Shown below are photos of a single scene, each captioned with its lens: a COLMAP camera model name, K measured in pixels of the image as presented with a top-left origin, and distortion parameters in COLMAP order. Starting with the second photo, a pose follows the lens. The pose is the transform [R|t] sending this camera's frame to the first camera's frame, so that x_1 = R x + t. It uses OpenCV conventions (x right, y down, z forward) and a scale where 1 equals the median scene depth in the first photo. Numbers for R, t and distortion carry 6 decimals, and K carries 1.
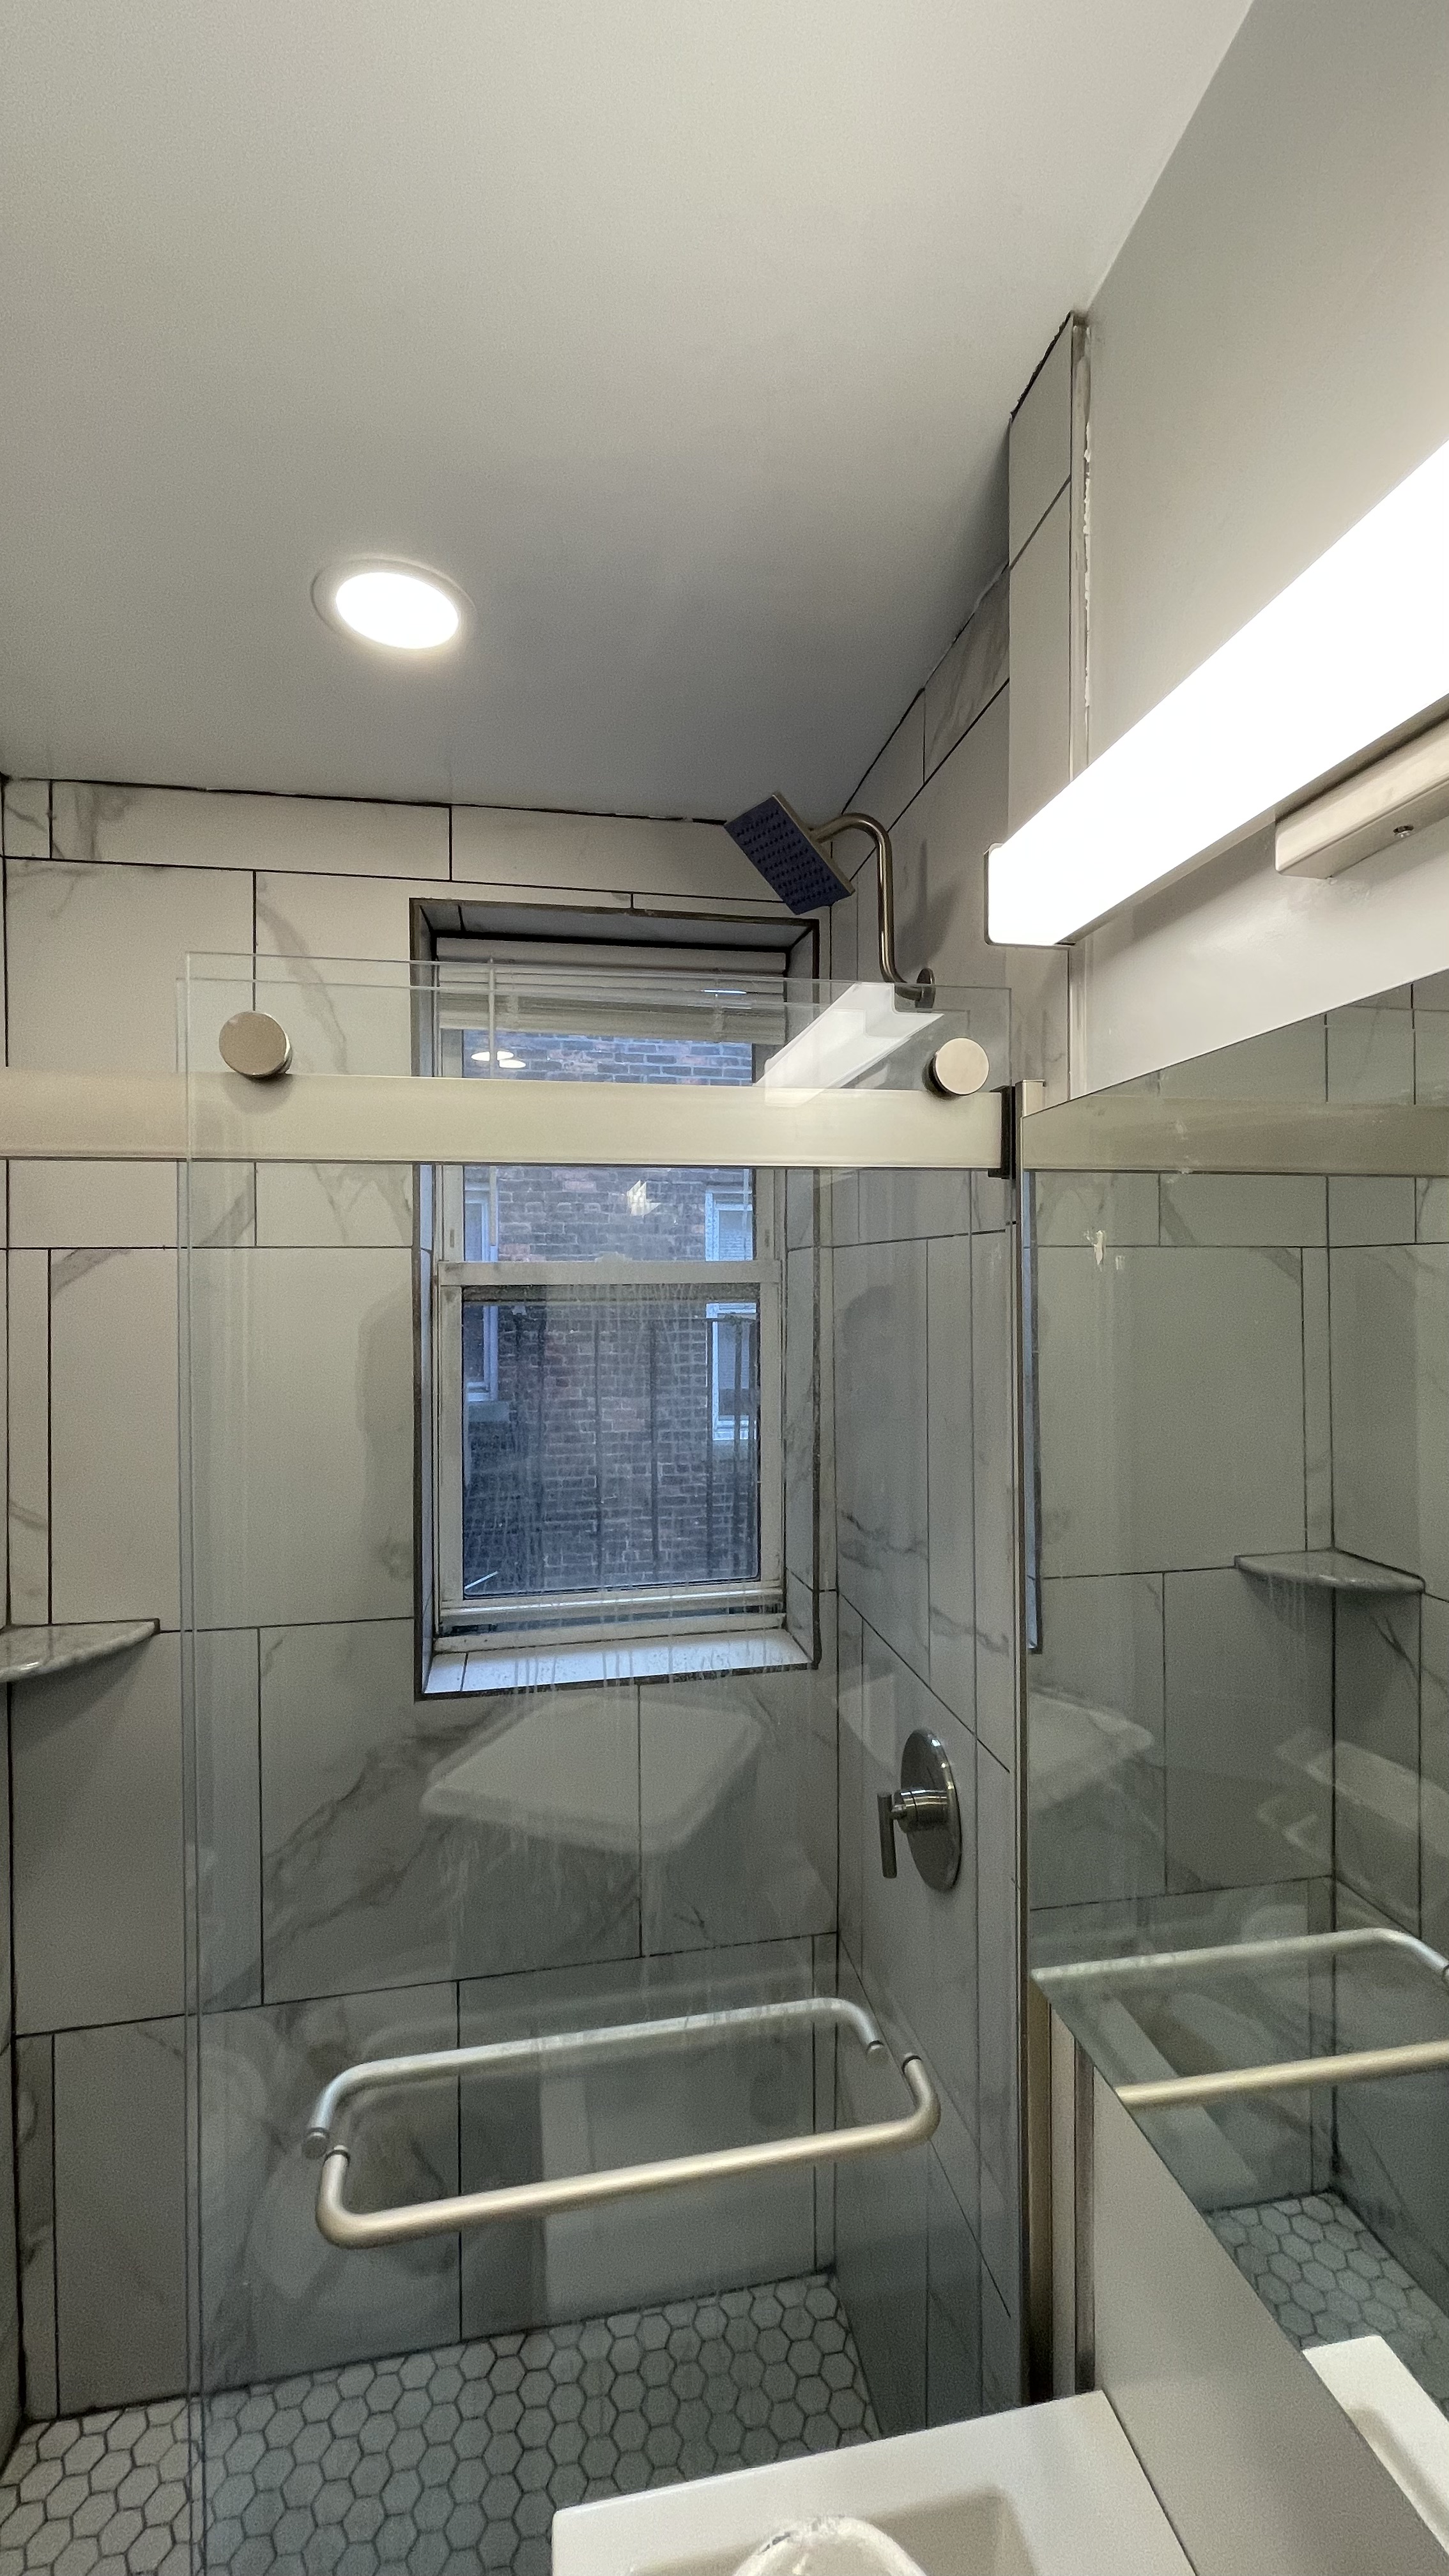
lens RADIAL K [[1039.6, 0, 730.1], [0, 1039.6, 1285.1], [0, 0, 1]] dist [0.031228, -0.025148]
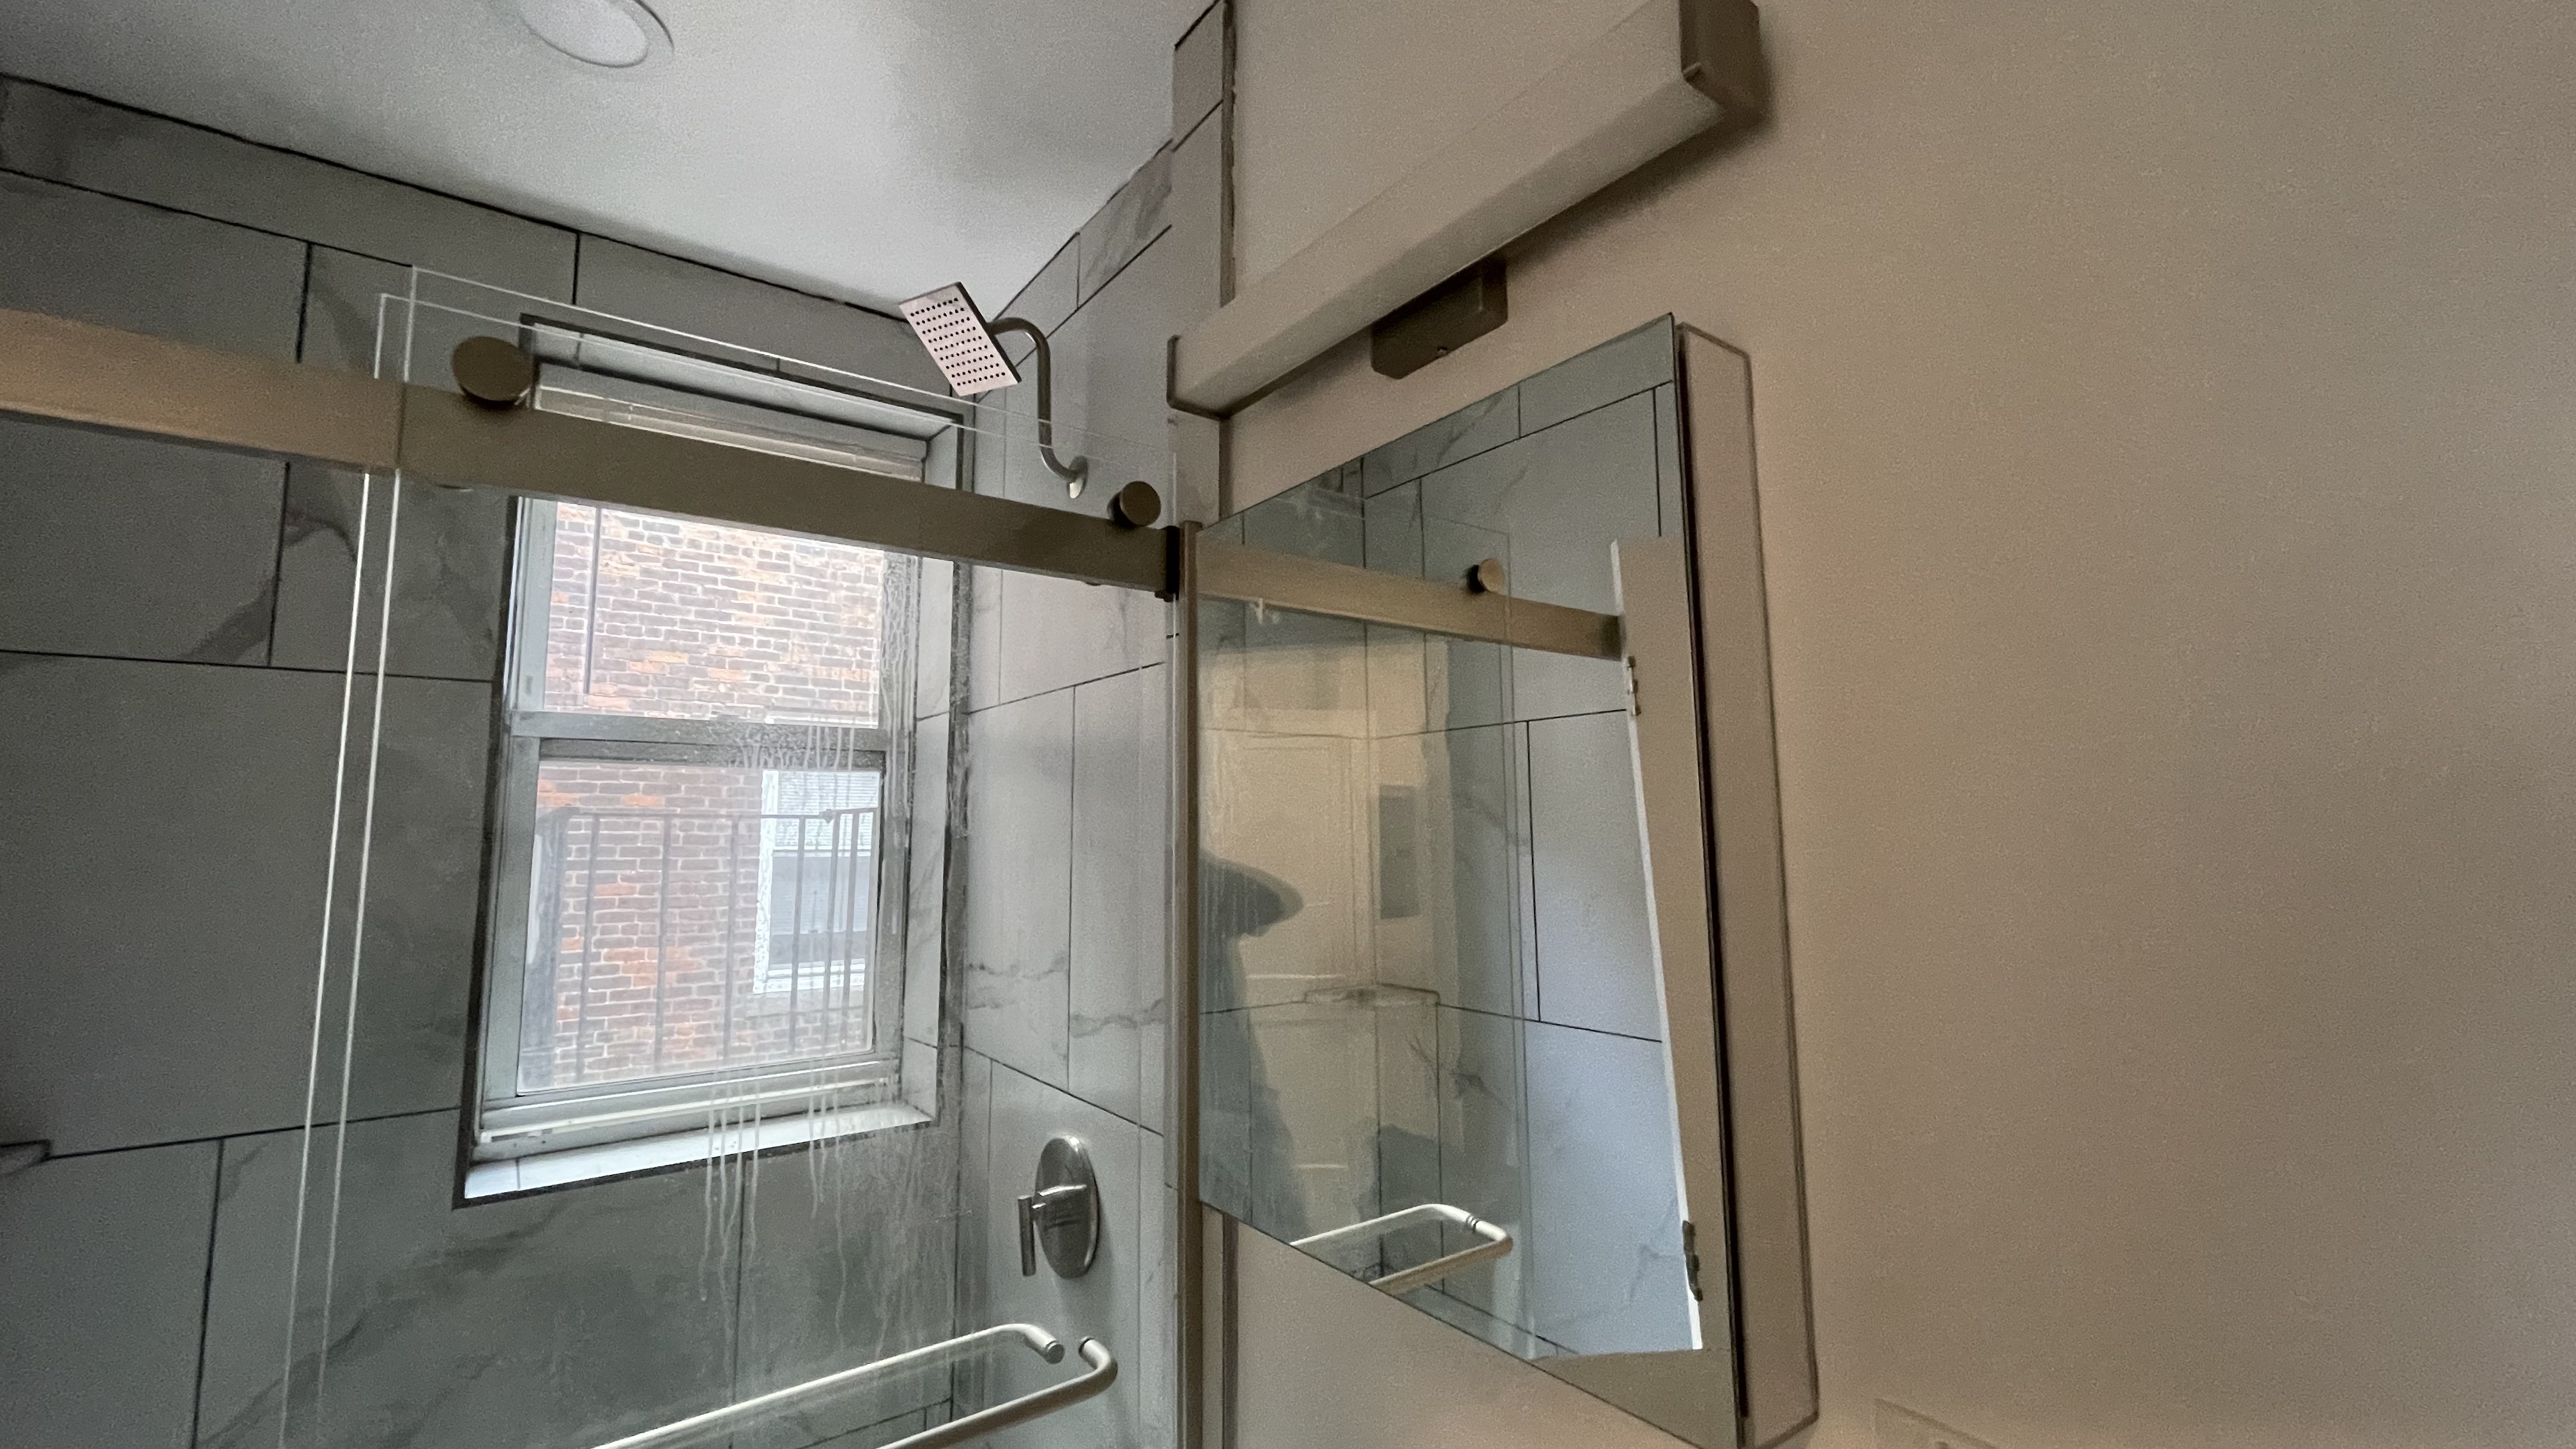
lens RADIAL K [[1049.9, 0, 1281.9], [0, 1049.9, 720.7], [0, 0, 1]] dist [-0.000558, -0.000060]
pose [[0.900252, 0.049959, 0.432493, -0.082810], [0.000096, 0.993371, -0.114949, 0.101114], [-0.435368, 0.103525, 0.894280, -0.096981]]
